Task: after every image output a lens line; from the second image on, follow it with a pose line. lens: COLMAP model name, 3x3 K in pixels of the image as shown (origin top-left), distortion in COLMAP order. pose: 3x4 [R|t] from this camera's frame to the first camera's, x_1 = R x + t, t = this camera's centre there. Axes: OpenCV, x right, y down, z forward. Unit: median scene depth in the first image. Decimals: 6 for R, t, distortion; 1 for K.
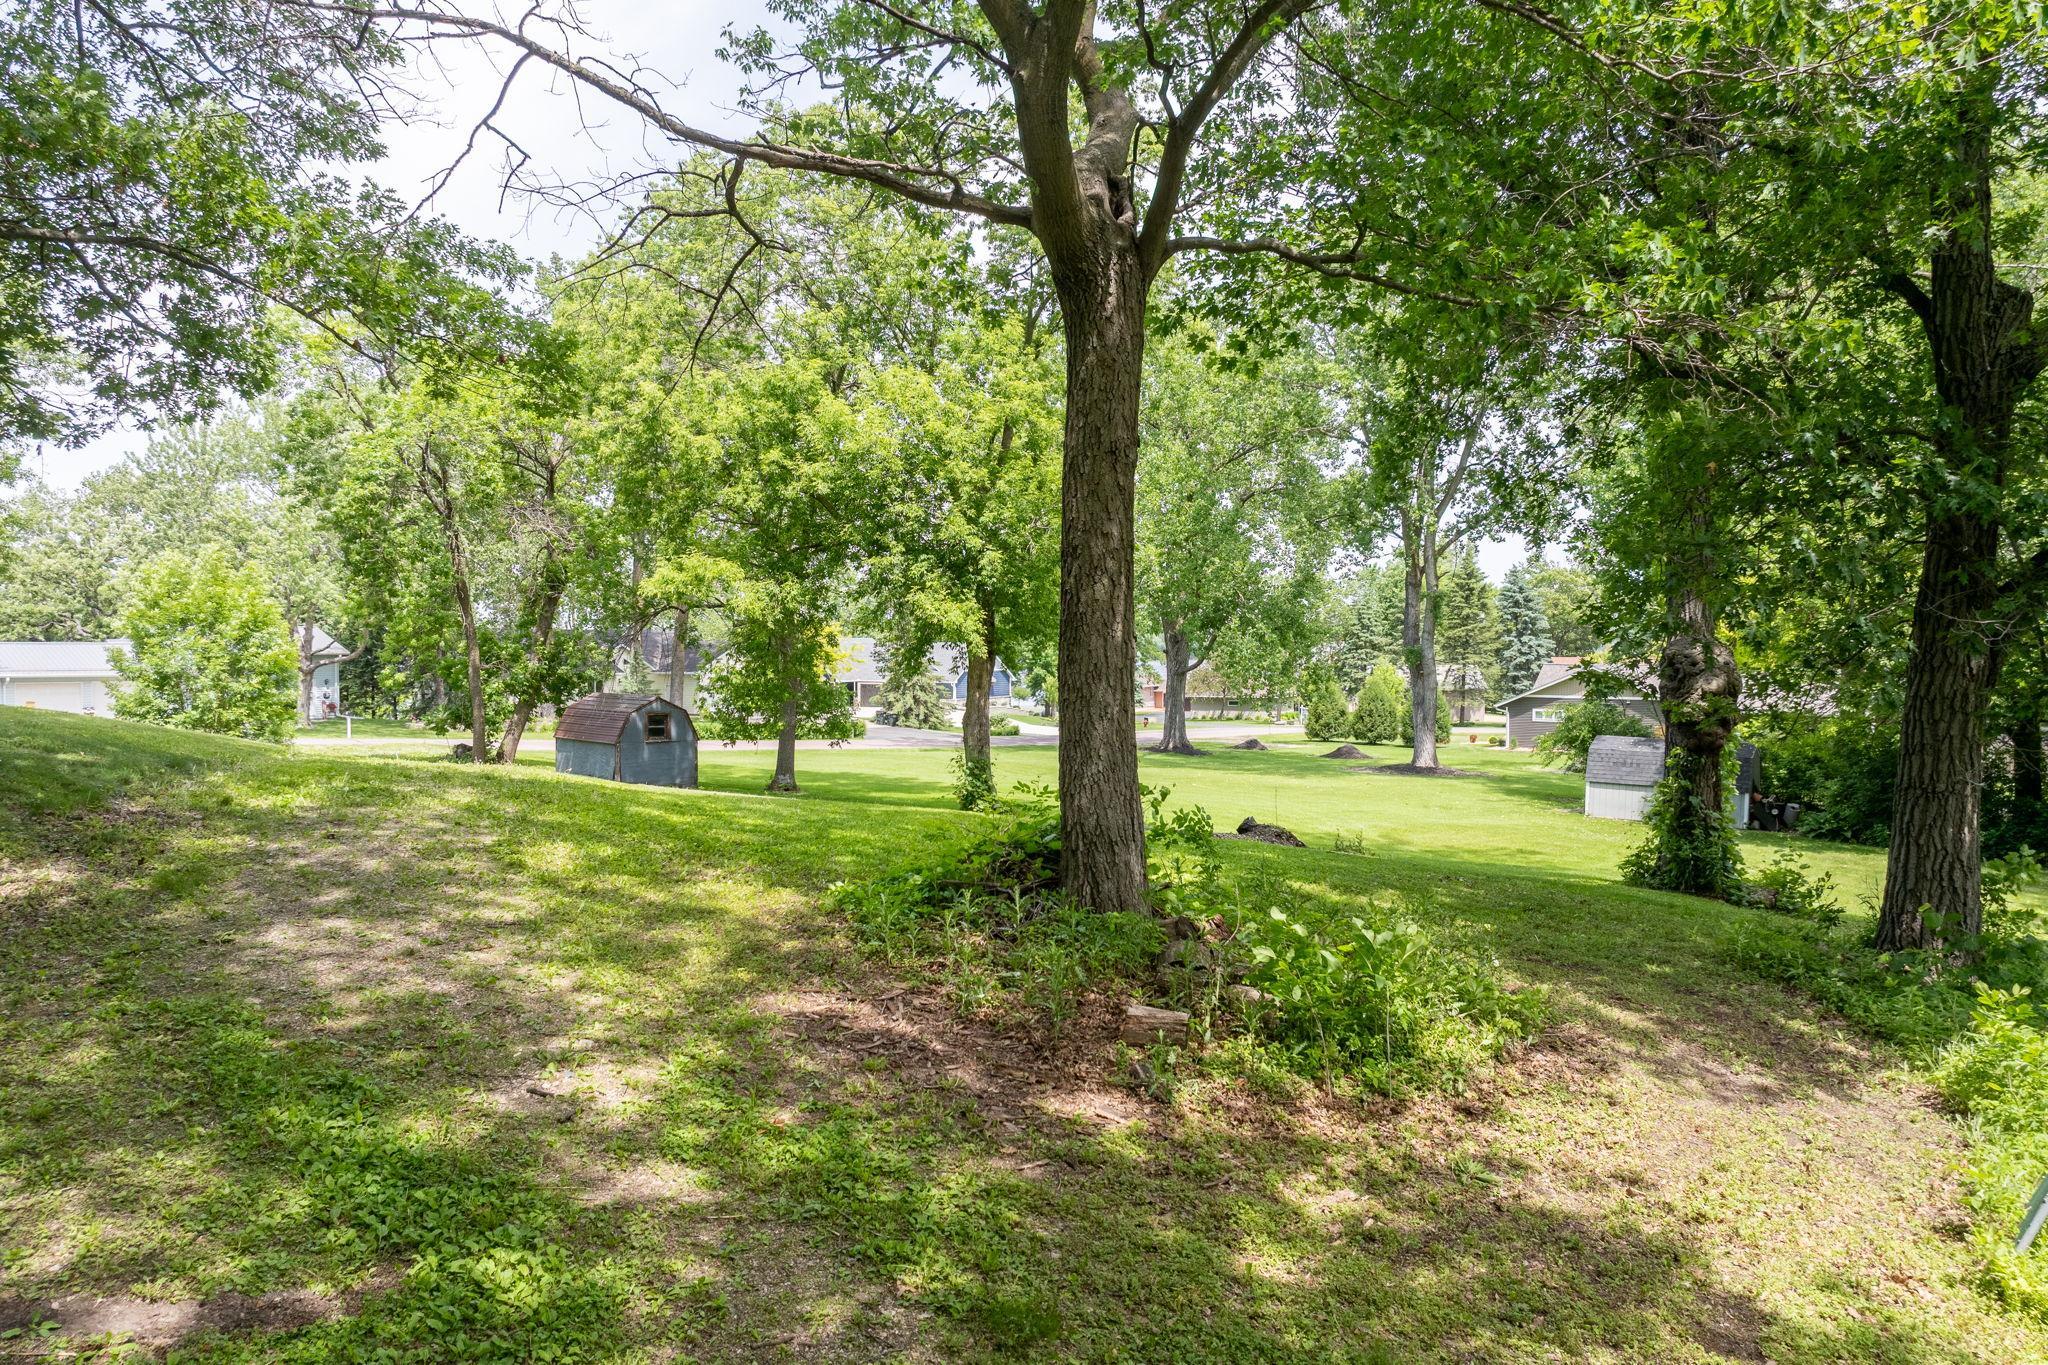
lens RADIAL K [[1441.2, 0, 1036.4], [0, 1441.2, 679.8], [0, 0, 1]] dist [-0.031320, 0.015228]
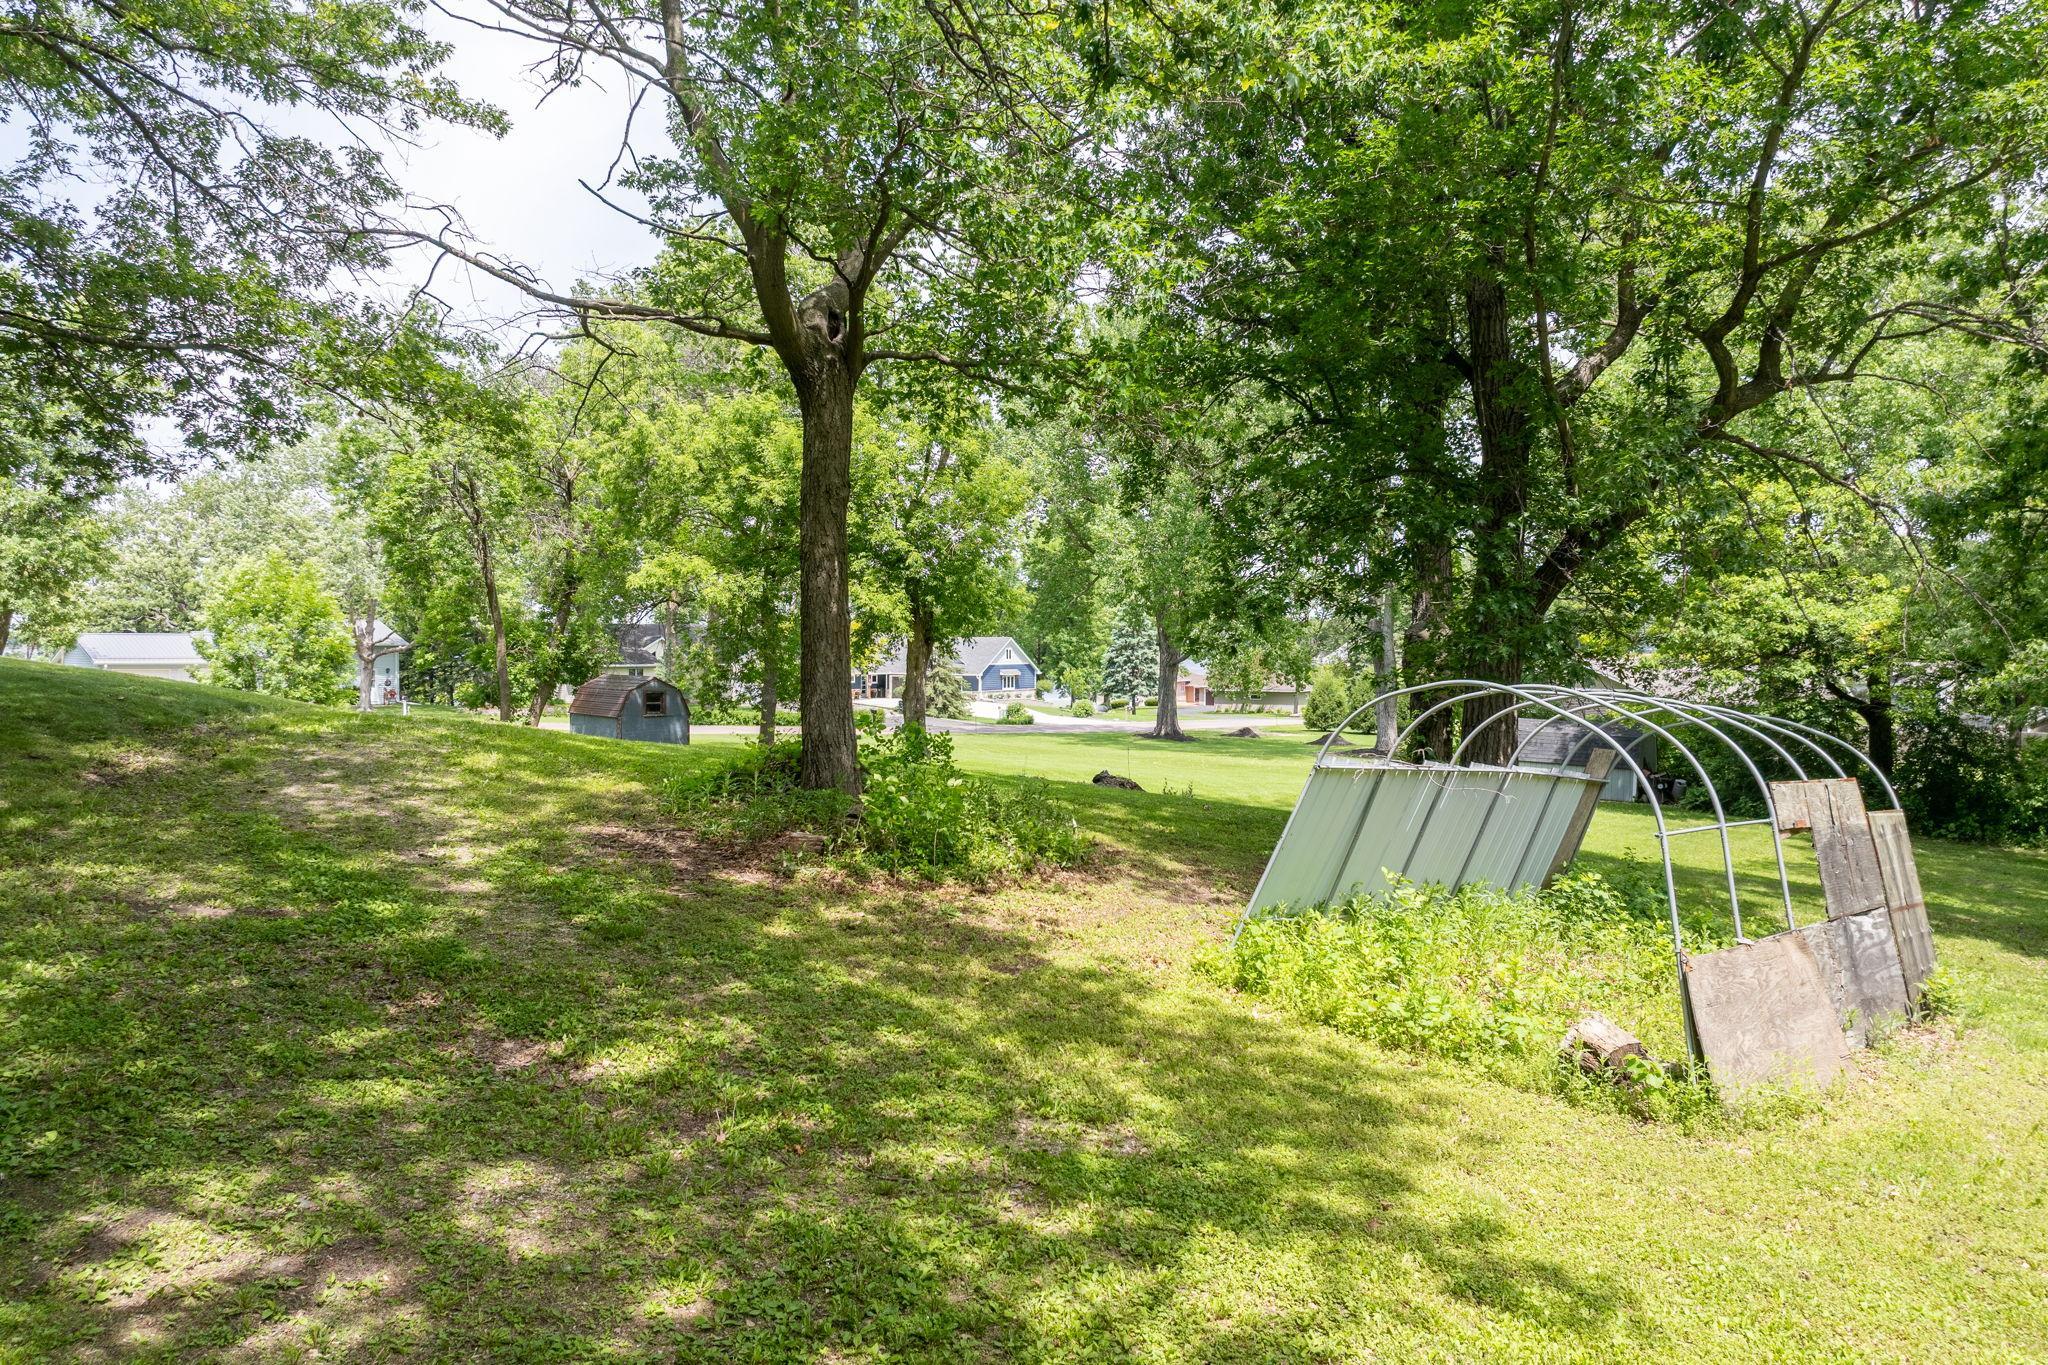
lens RADIAL K [[1438.3, 0, 1030.0], [0, 1438.3, 684.4], [0, 0, 1]] dist [-0.035005, 0.020562]
pose [[0.998960, 0.003174, -0.045486, 0.113821], [-0.002948, 0.999983, 0.005044, 0.013418], [0.045502, -0.004905, 0.998952, -0.176064]]
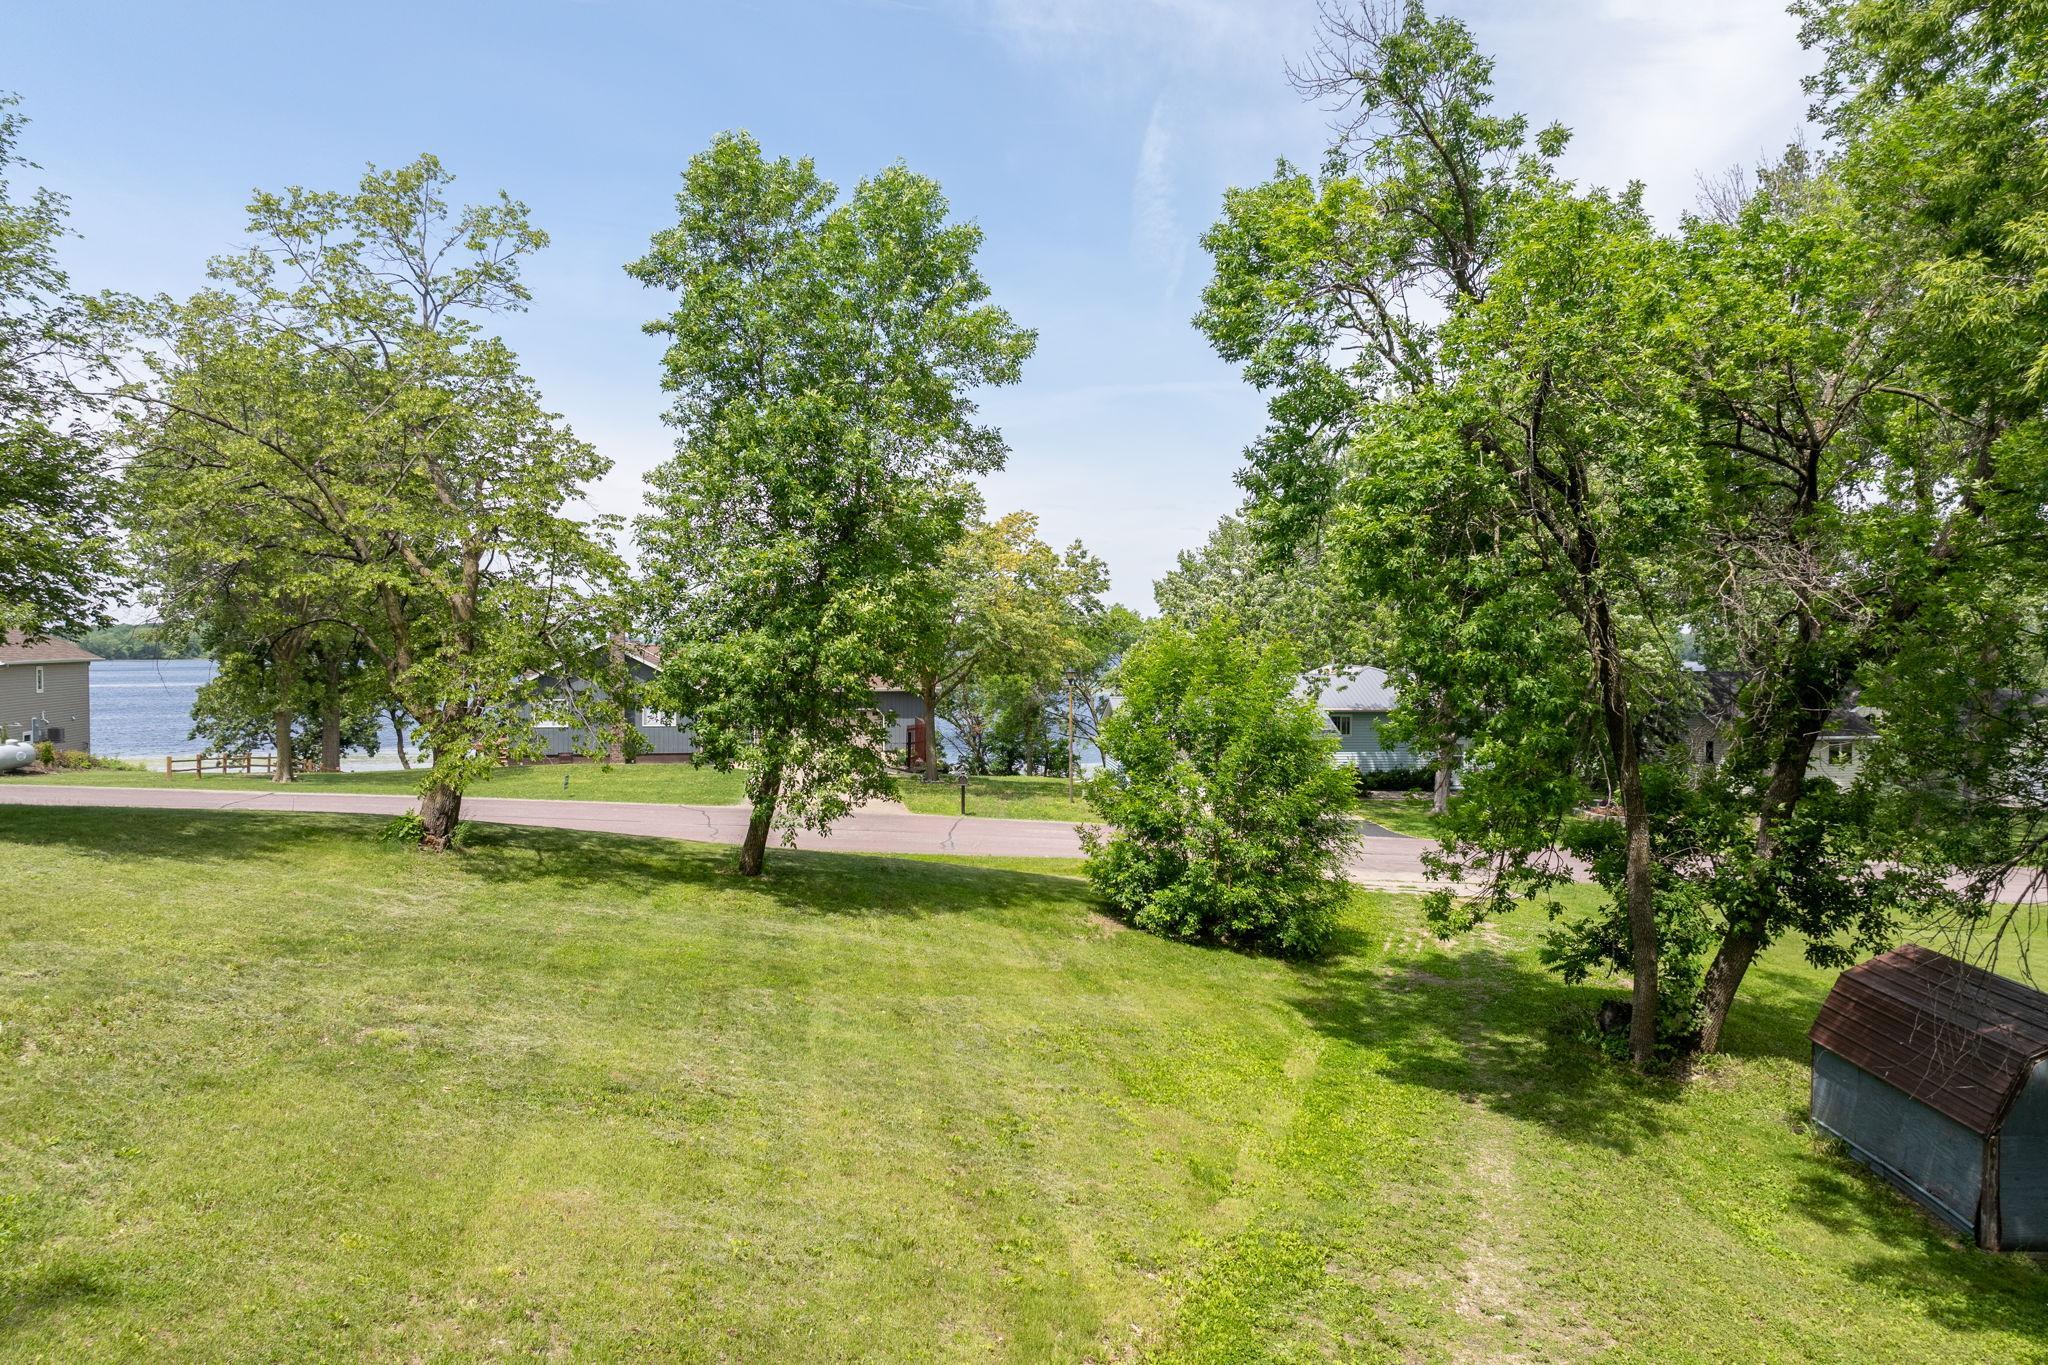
lens RADIAL K [[1485.8, 0, 1037.8], [0, 1485.8, 683.0], [0, 0, 1]] dist [-0.010057, -0.000697]
pose [[0.711166, 0.015813, -0.702847, -0.243685], [-0.014878, 0.999862, 0.007442, -0.095268], [0.702867, 0.005164, 0.711302, 0.661545]]
